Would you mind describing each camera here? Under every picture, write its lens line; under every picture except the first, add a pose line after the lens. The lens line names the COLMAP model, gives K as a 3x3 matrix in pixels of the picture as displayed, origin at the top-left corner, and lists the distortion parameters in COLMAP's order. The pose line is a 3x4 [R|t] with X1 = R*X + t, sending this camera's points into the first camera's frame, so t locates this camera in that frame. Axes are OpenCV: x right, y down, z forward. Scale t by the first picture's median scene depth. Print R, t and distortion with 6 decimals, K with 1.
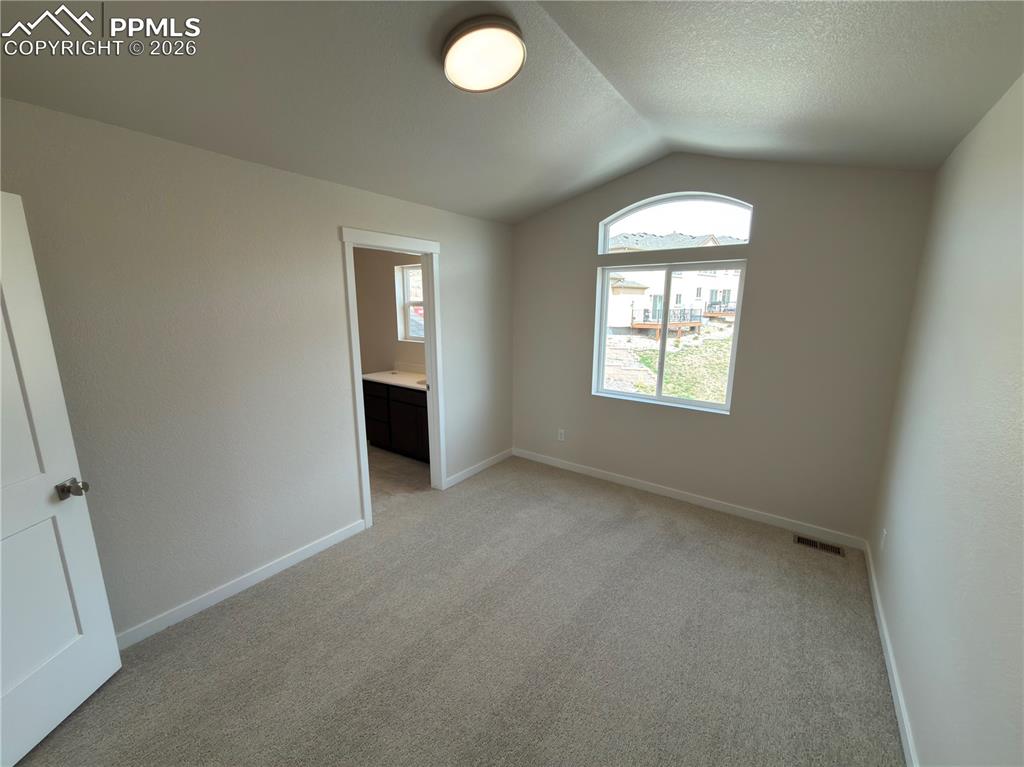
lens RADIAL K [[408.1, 0, 512.9], [0, 408.1, 383.2], [0, 0, 1]] dist [-0.000134, 0.000351]
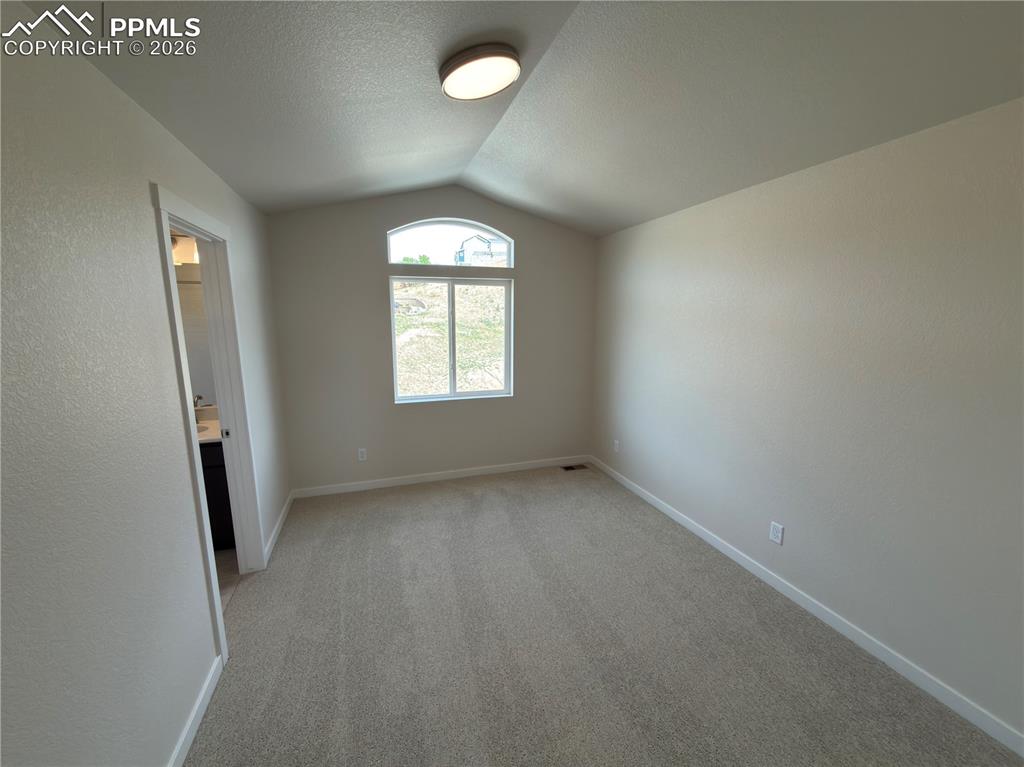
lens RADIAL K [[408.1, 0, 512.9], [0, 408.1, 383.2], [0, 0, 1]] dist [-0.000134, 0.000351]
pose [[0.580820, -0.142935, 0.801385, -0.521454], [0.160949, 0.985194, 0.059067, -0.041214], [-0.797962, 0.094675, 0.595226, 0.213867]]
